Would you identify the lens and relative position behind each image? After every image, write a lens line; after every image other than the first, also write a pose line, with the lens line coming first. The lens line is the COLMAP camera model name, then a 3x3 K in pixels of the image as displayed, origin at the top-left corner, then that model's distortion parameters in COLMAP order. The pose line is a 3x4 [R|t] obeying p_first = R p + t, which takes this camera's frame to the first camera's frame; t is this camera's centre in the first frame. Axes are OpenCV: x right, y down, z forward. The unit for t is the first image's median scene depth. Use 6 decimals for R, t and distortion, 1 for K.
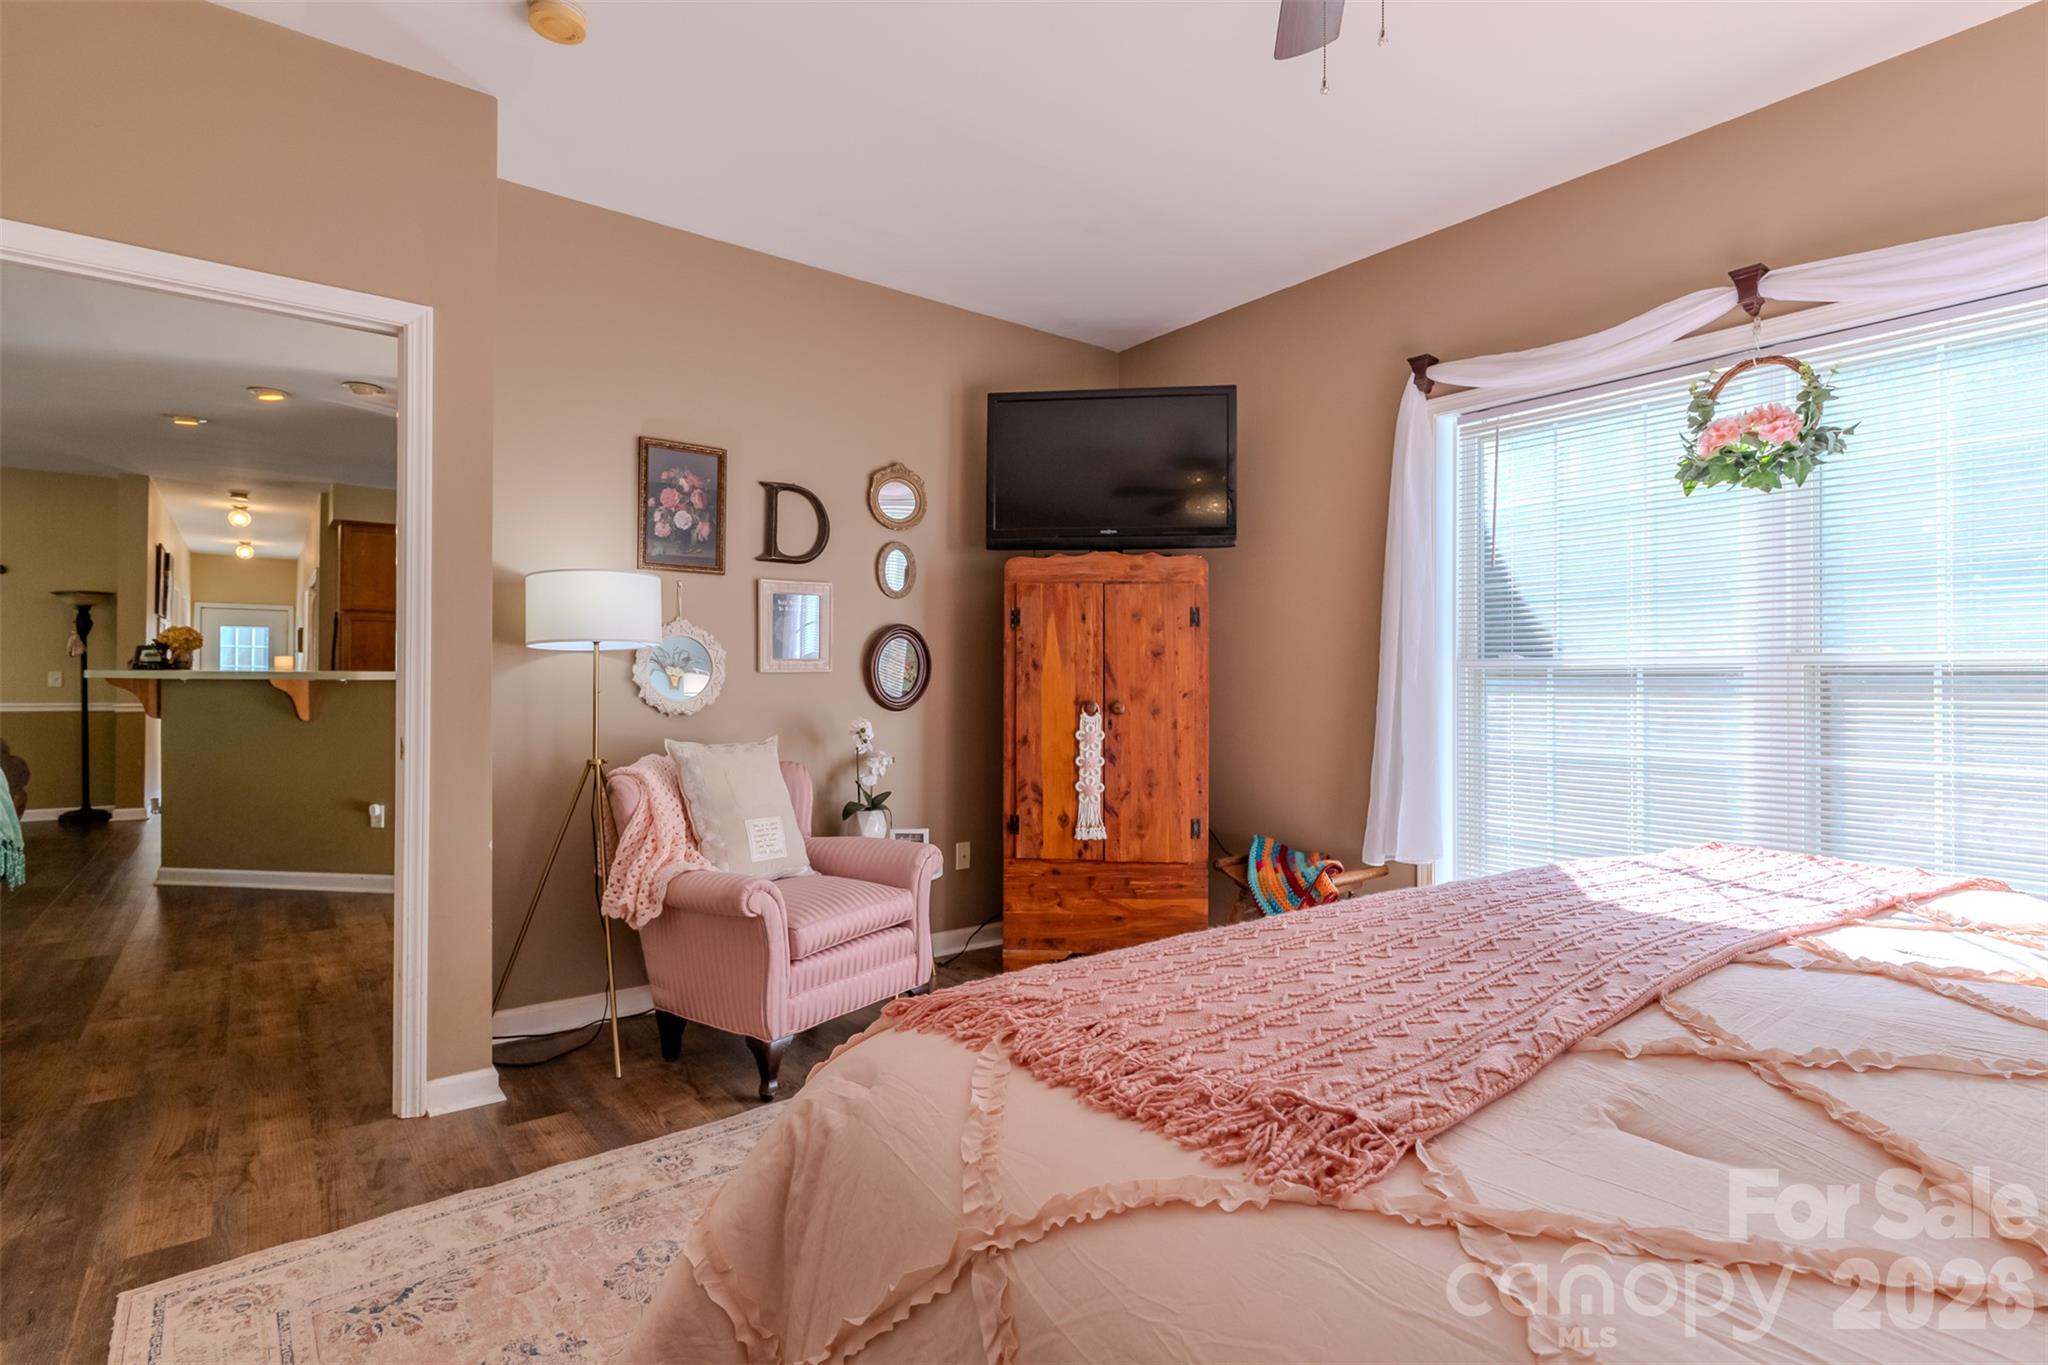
lens RADIAL K [[992.9, 0, 1028.4], [0, 992.9, 681.6], [0, 0, 1]] dist [0.000610, -0.000534]
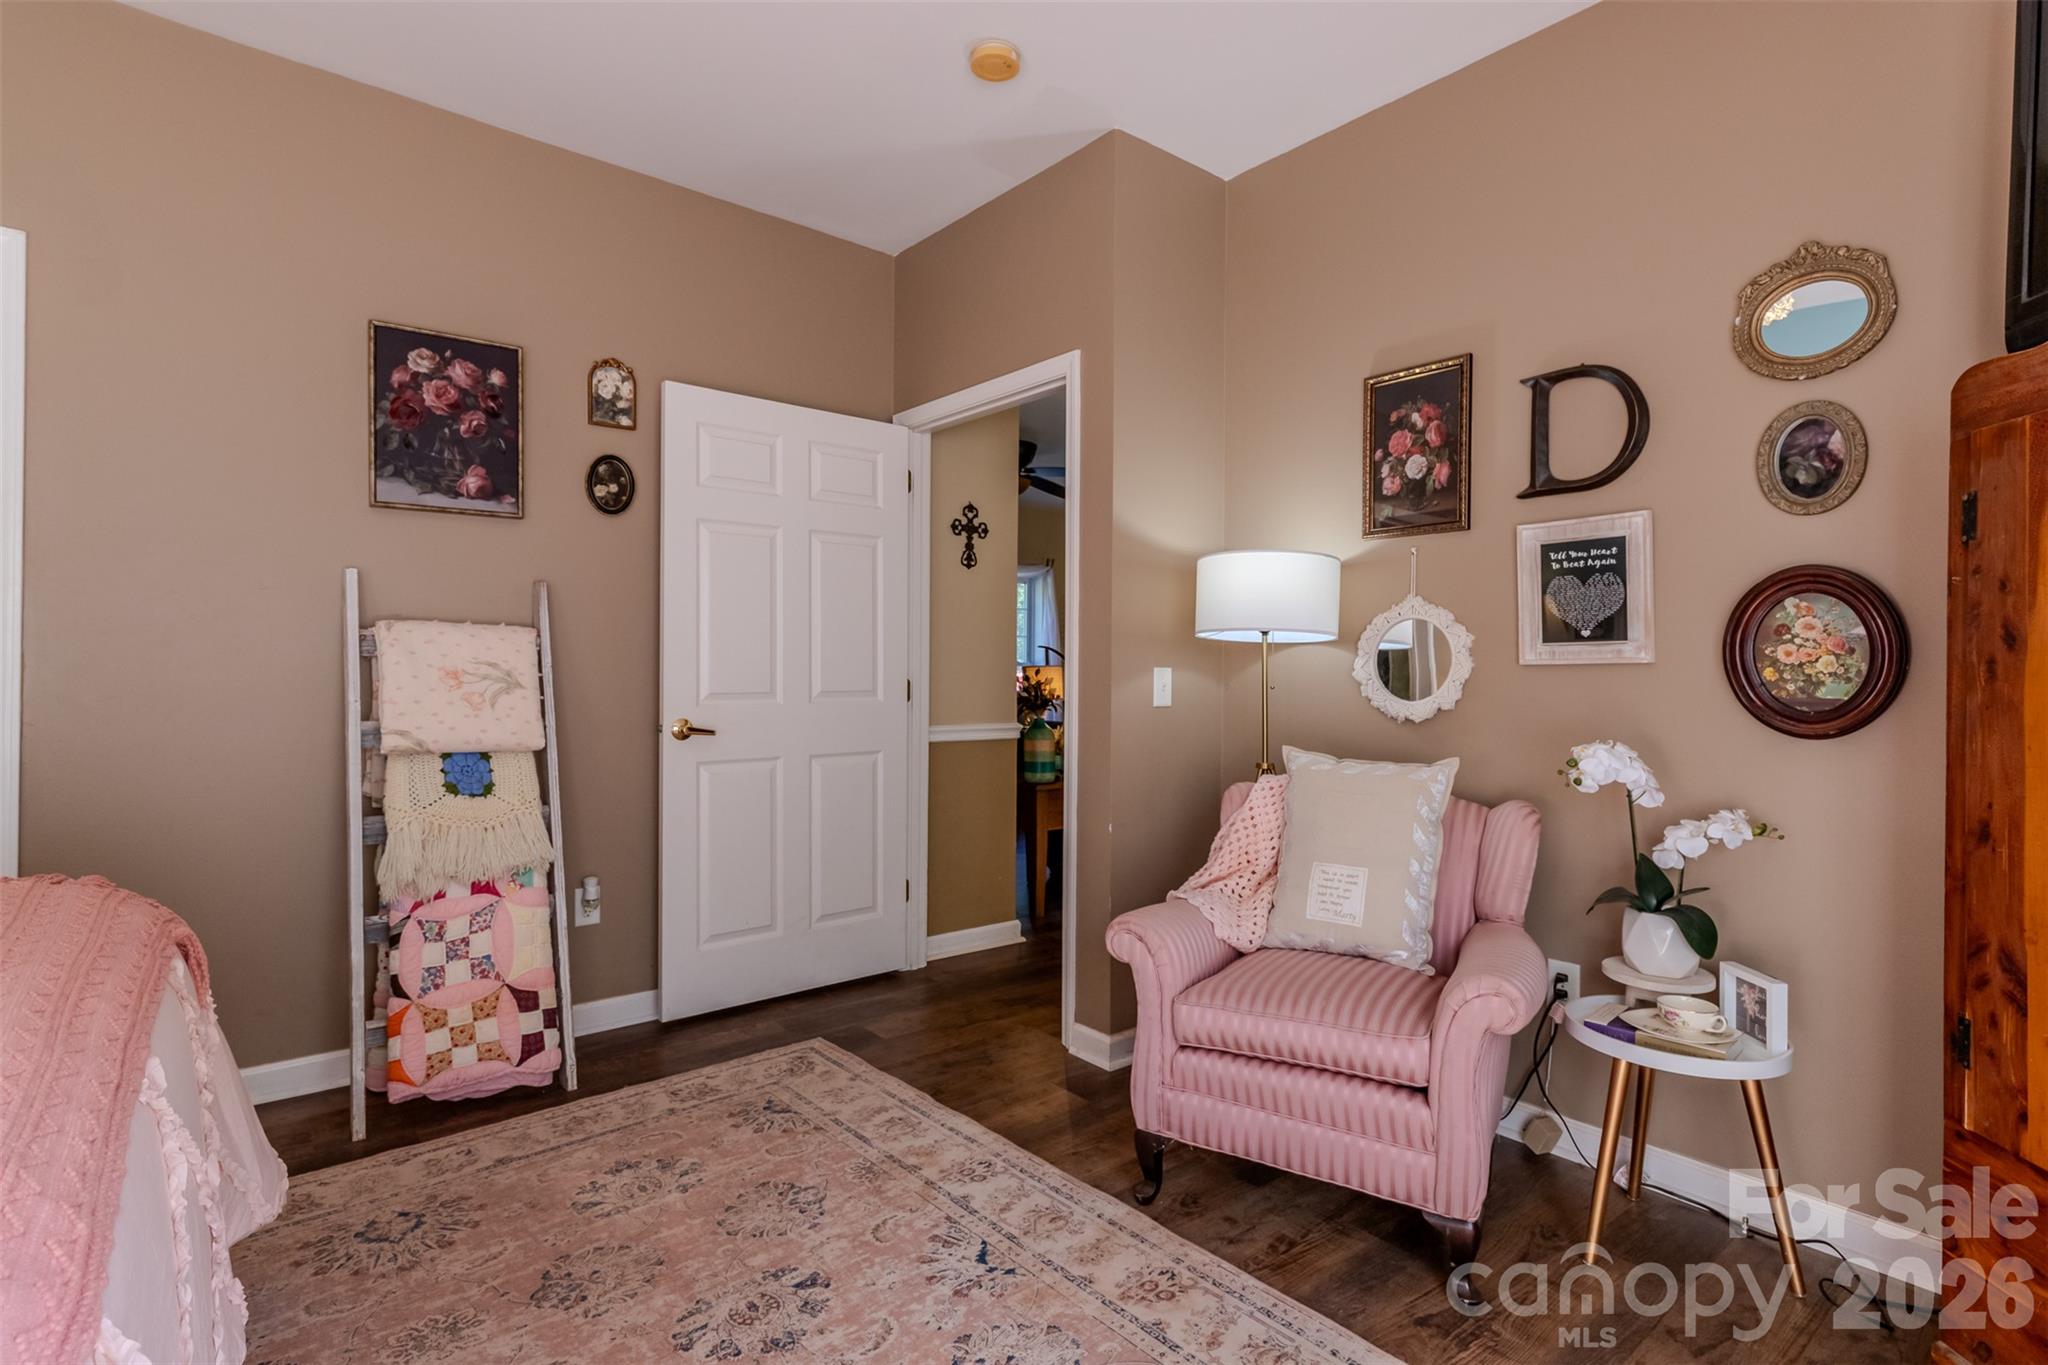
lens RADIAL K [[992.9, 0, 1026.4], [0, 992.9, 673.1], [0, 0, 1]] dist [0.000610, -0.000534]
pose [[0.035402, -0.005827, -0.999356, 0.407479], [-0.013550, 0.999888, -0.006310, 0.005206], [0.999281, 0.013764, 0.035319, 0.676858]]
